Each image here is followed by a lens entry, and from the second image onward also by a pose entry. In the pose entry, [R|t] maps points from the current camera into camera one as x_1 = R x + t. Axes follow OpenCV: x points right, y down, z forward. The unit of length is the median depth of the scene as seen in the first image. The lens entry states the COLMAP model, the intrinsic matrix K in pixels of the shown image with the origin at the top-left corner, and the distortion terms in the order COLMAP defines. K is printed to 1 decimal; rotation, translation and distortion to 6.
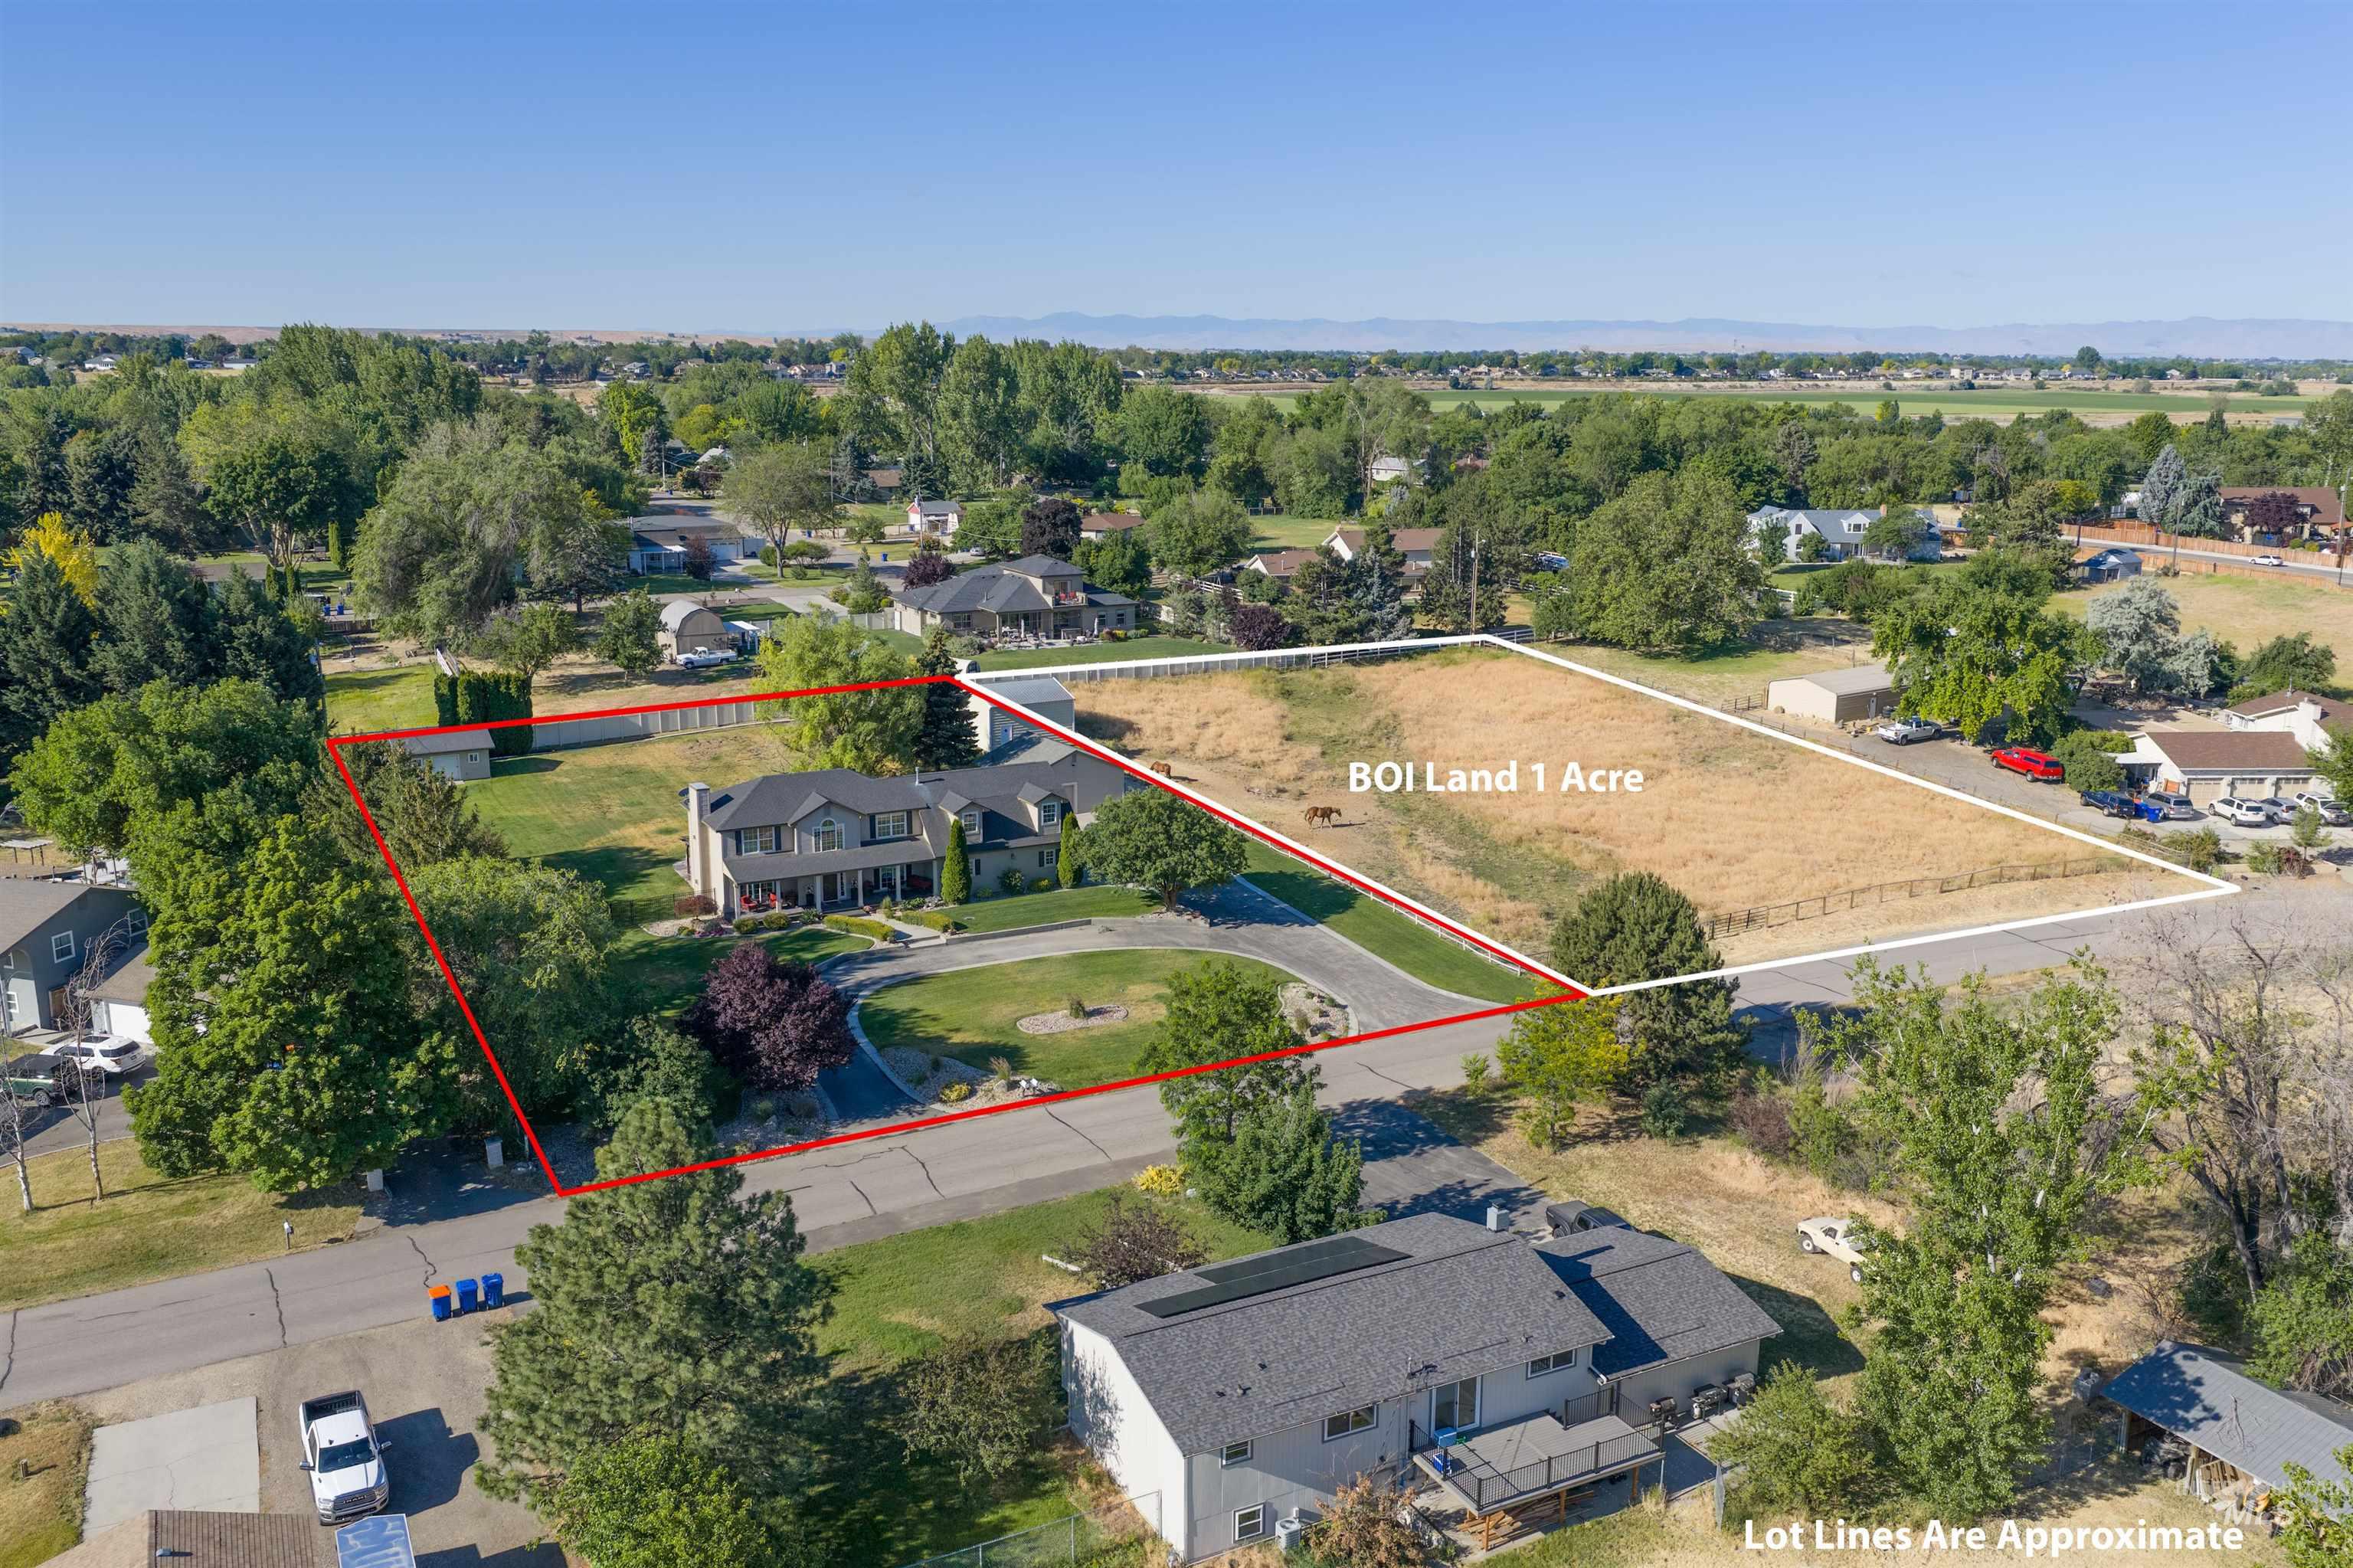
lens RADIAL K [[1956.4, 0, 1176.5], [0, 1956.4, 784.0], [0, 0, 1]] dist [0.028902, -0.055667]
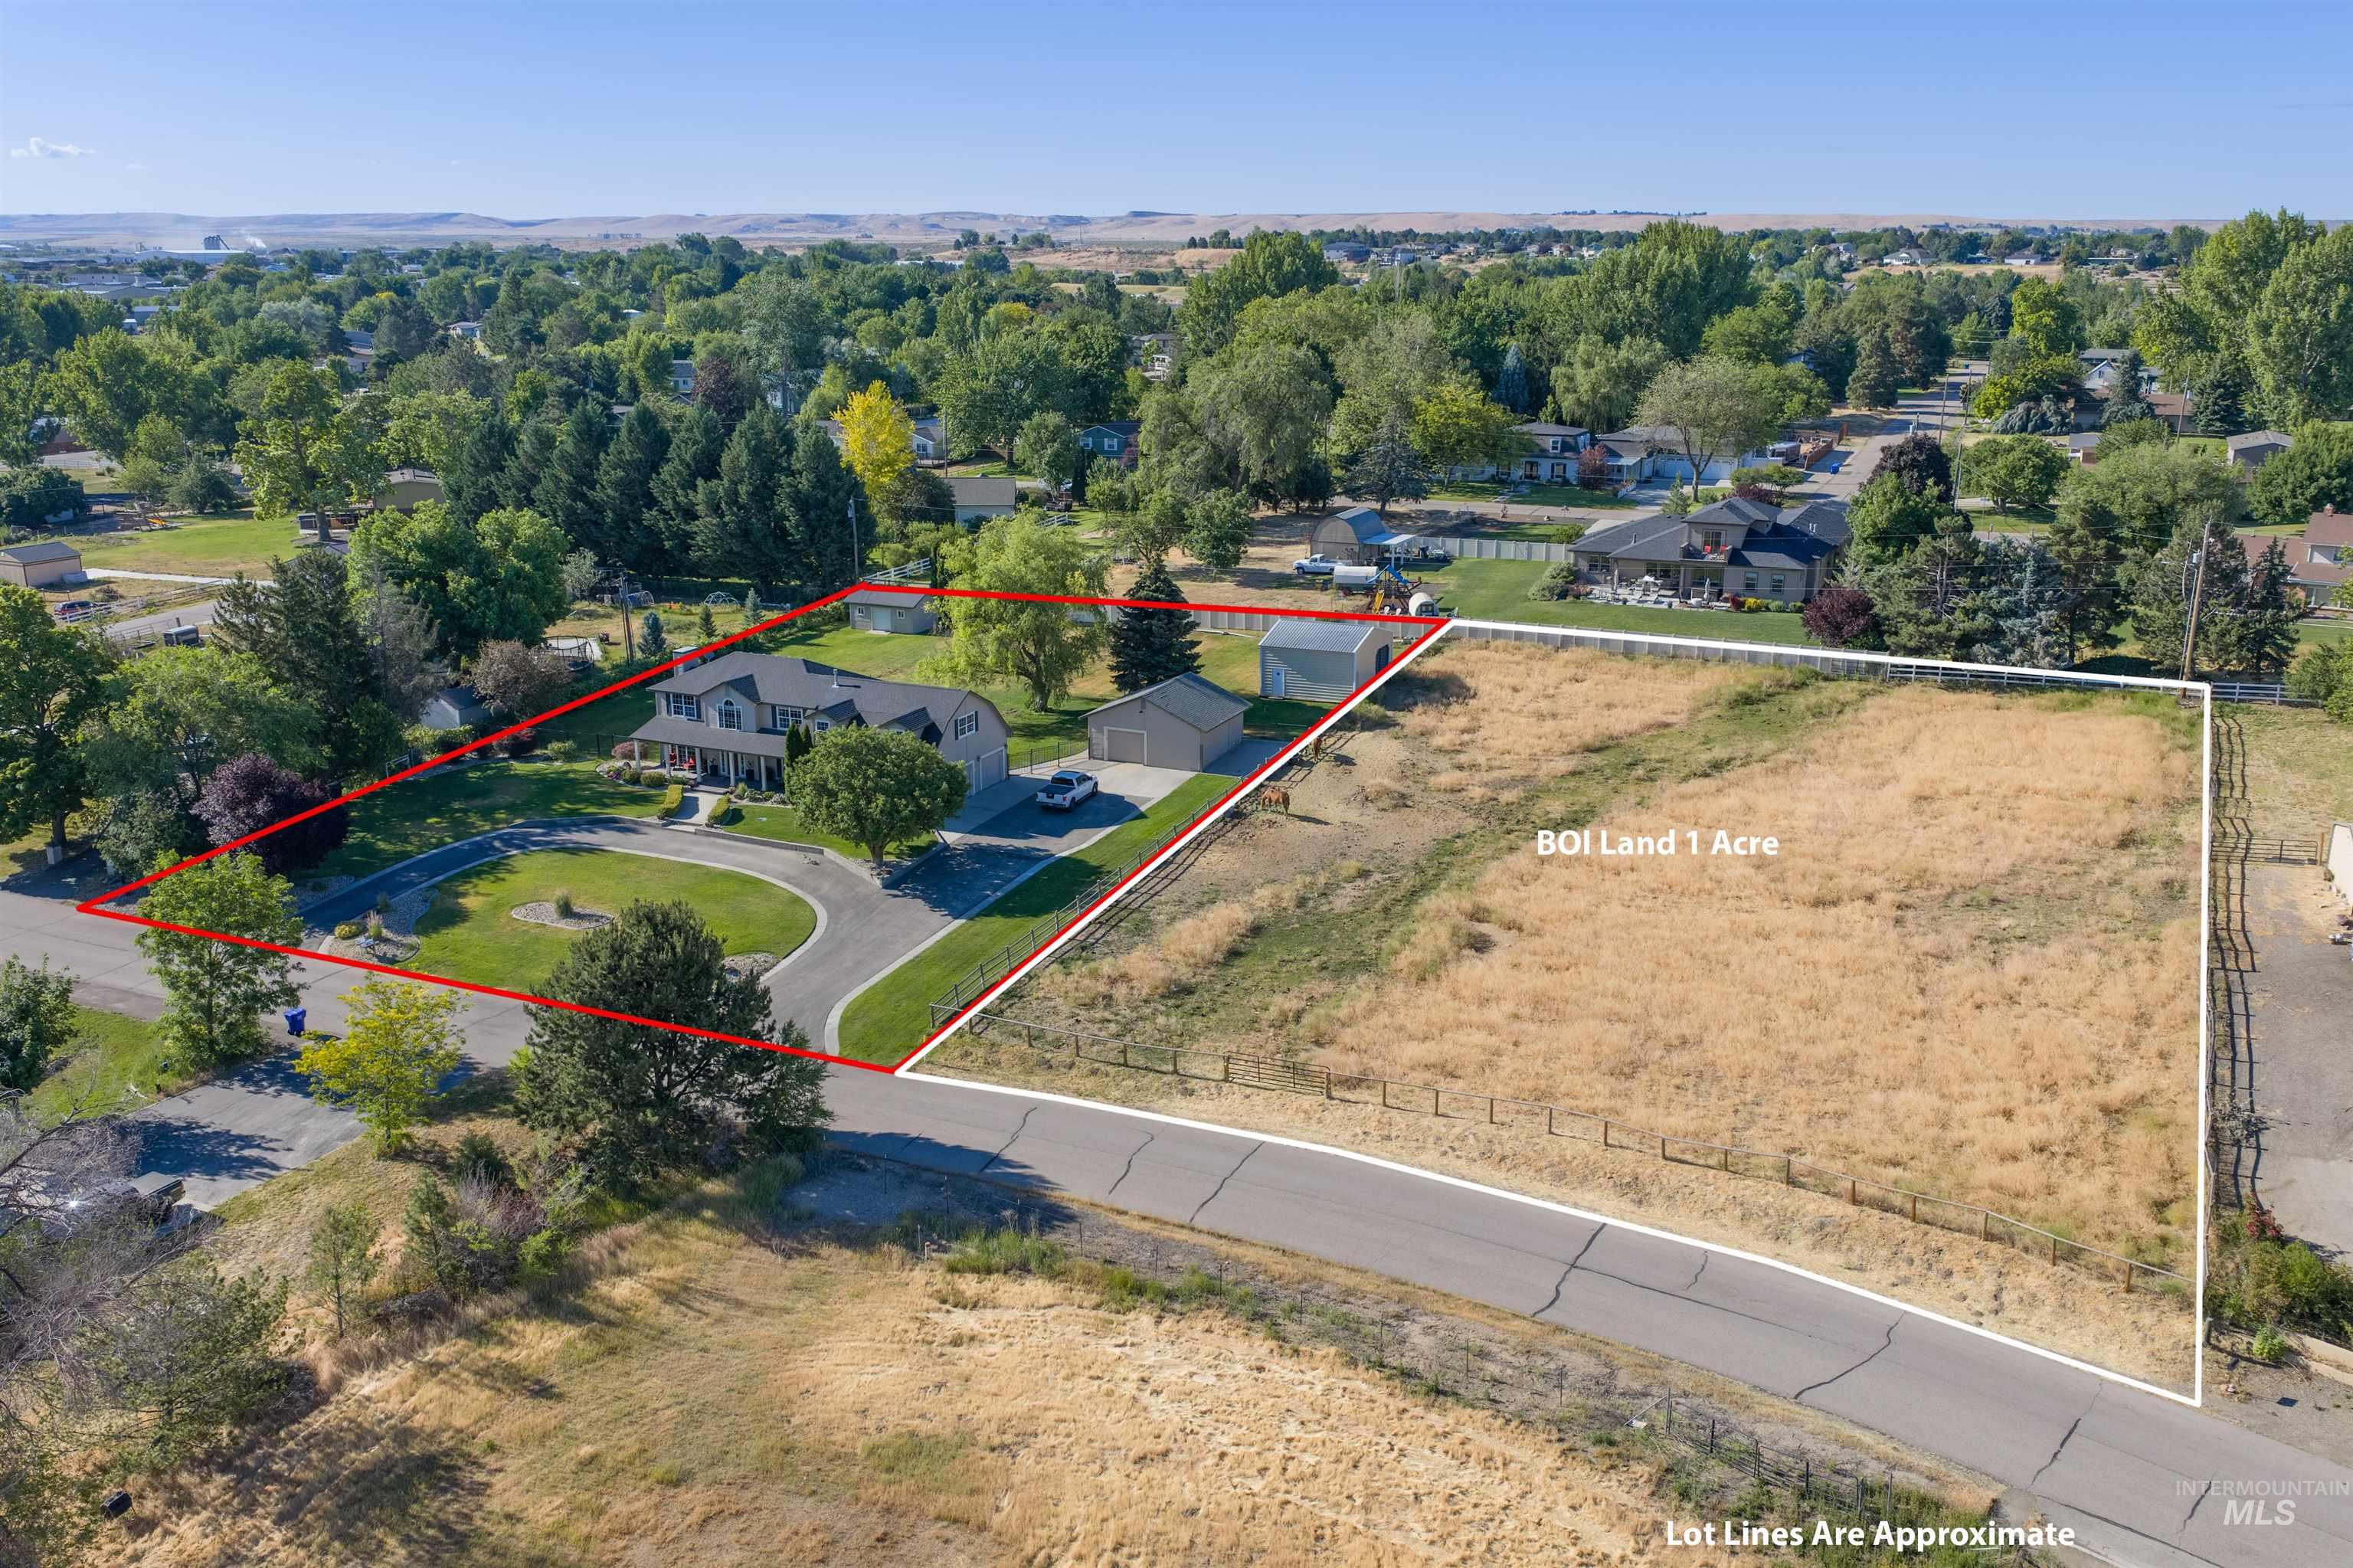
lens RADIAL K [[1956.4, 0, 1176.5], [0, 1956.4, 784.0], [0, 0, 1]] dist [0.028902, -0.055667]
pose [[0.596985, 0.211118, -0.773975, 0.491970], [-0.171400, 0.976042, 0.134031, -0.074673], [0.783729, 0.052644, 0.618868, 0.331415]]
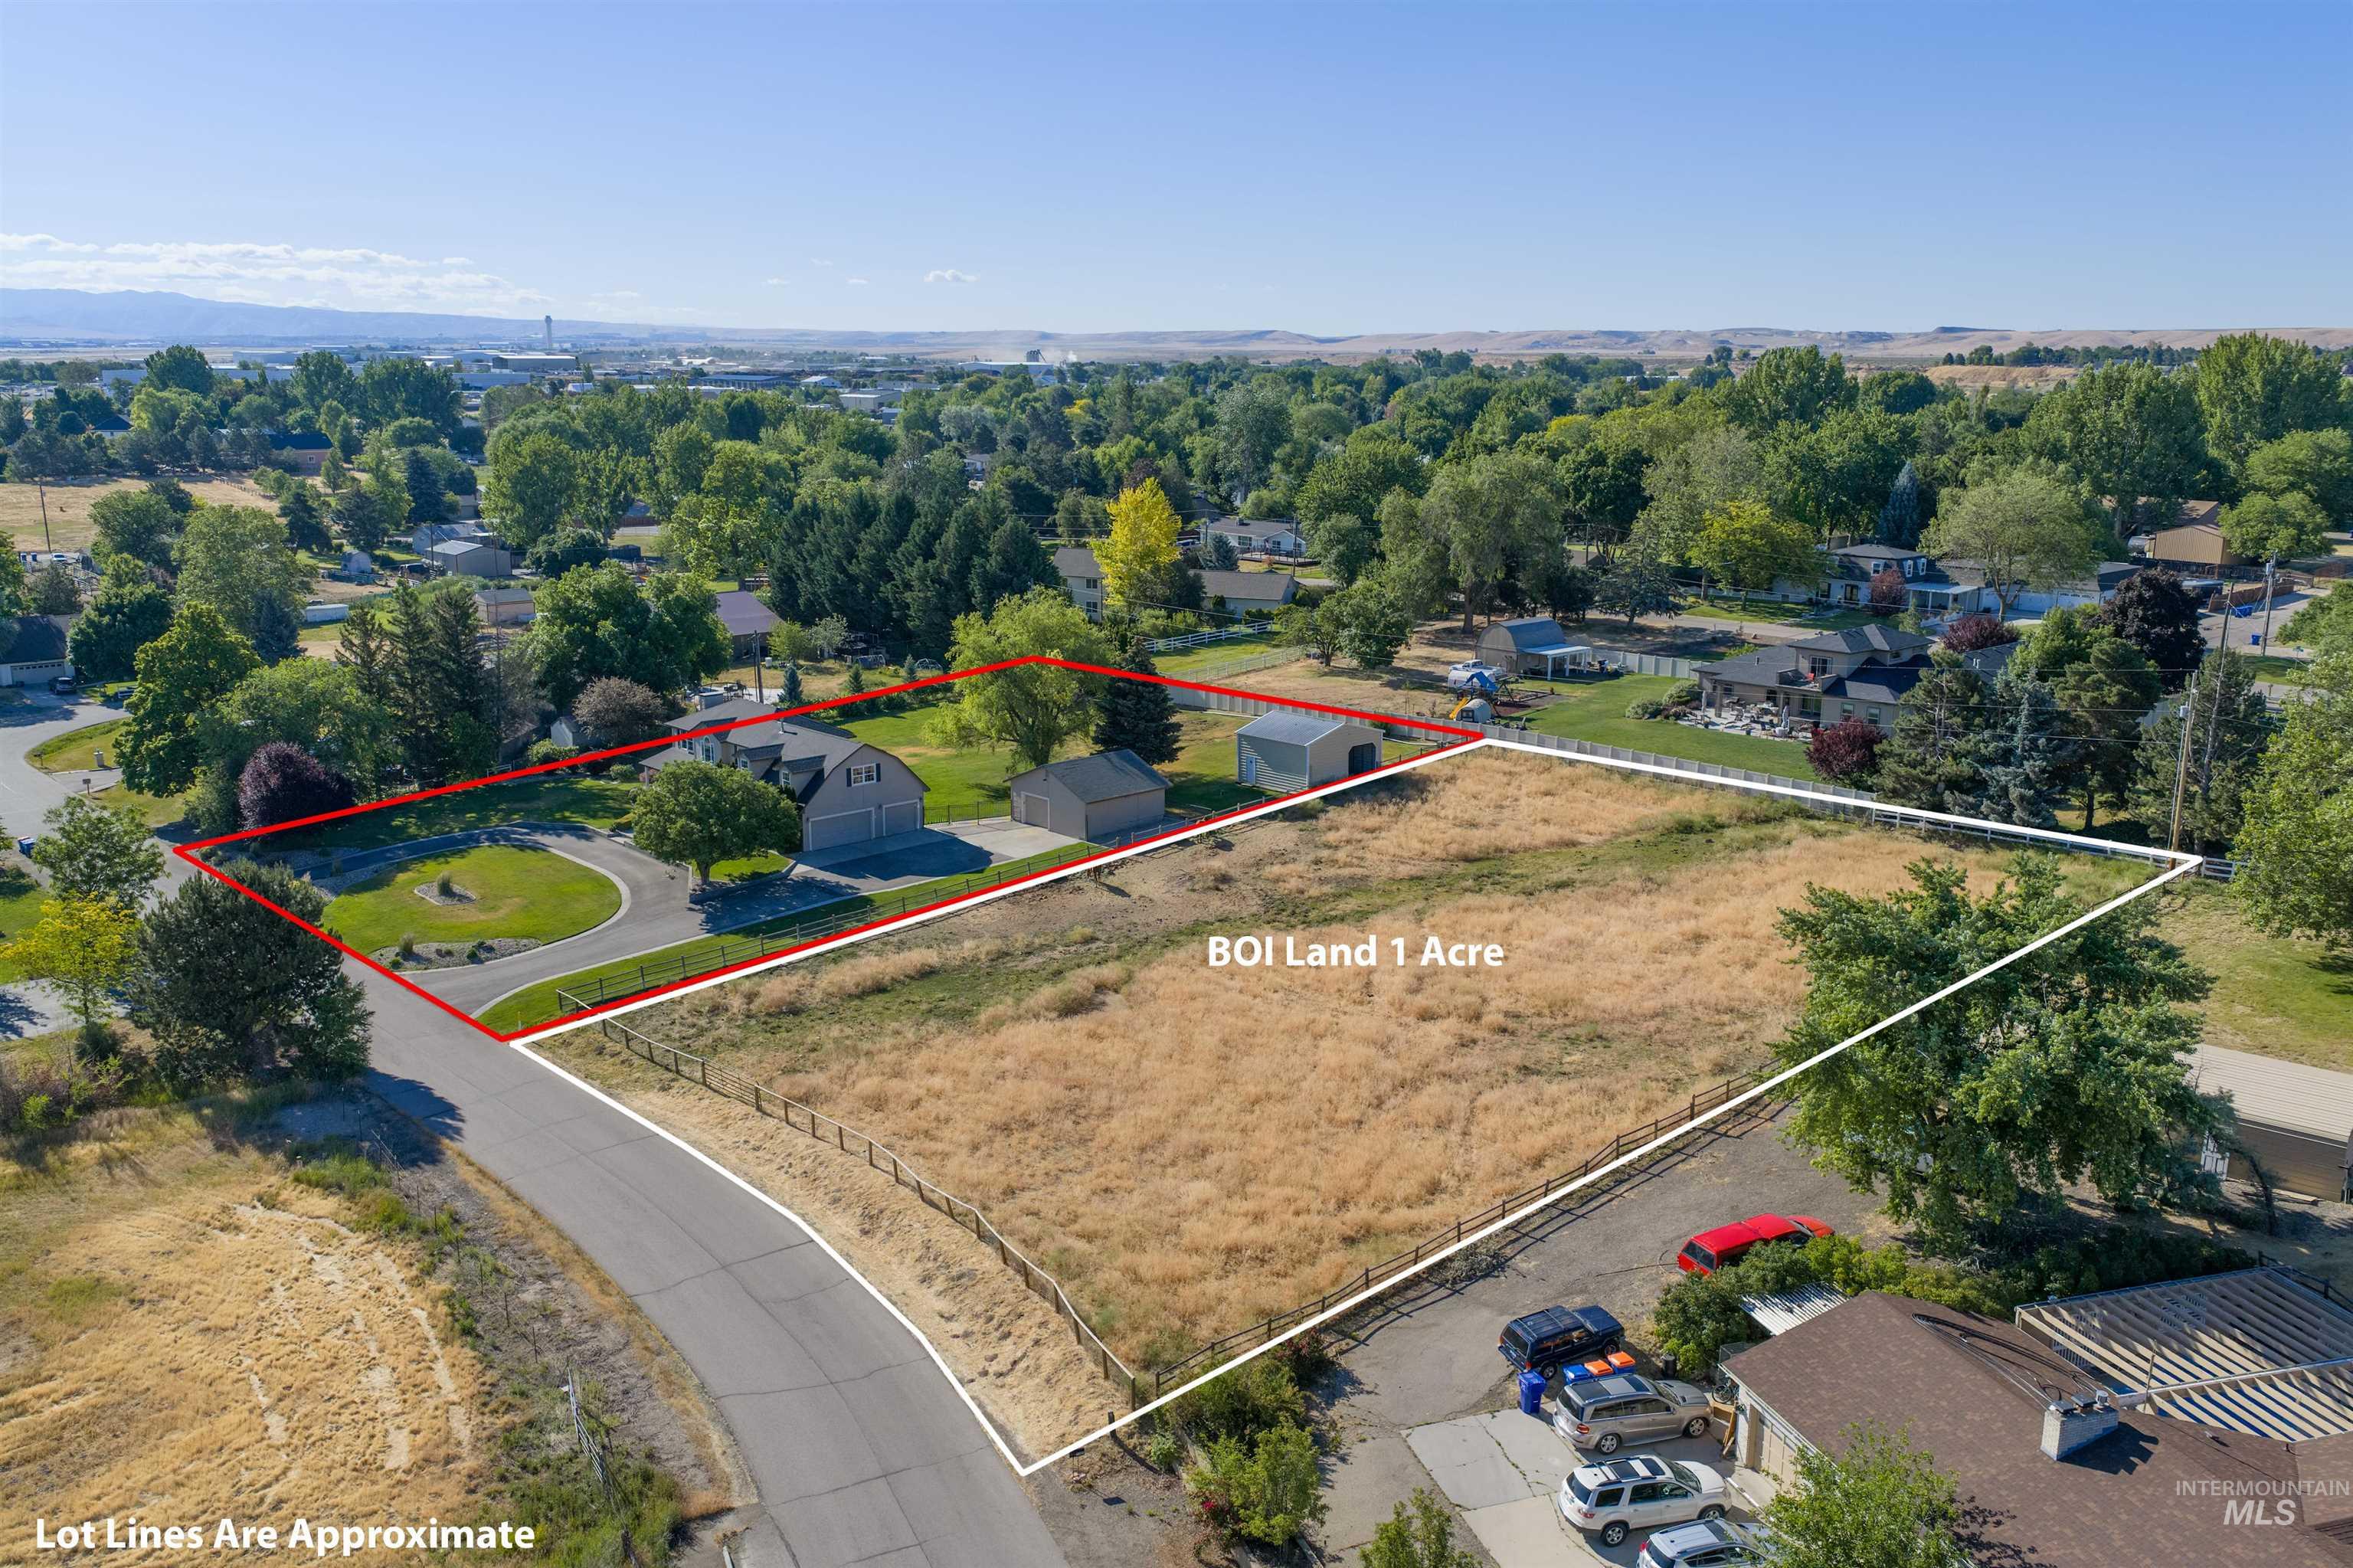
lens RADIAL K [[1956.4, 0, 1176.5], [0, 1956.4, 784.0], [0, 0, 1]] dist [0.028902, -0.055667]
pose [[0.241104, 0.205472, -0.948499, 0.651824], [-0.213439, 0.964628, 0.154711, -0.126458], [0.946738, 0.165146, 0.276432, 0.582391]]
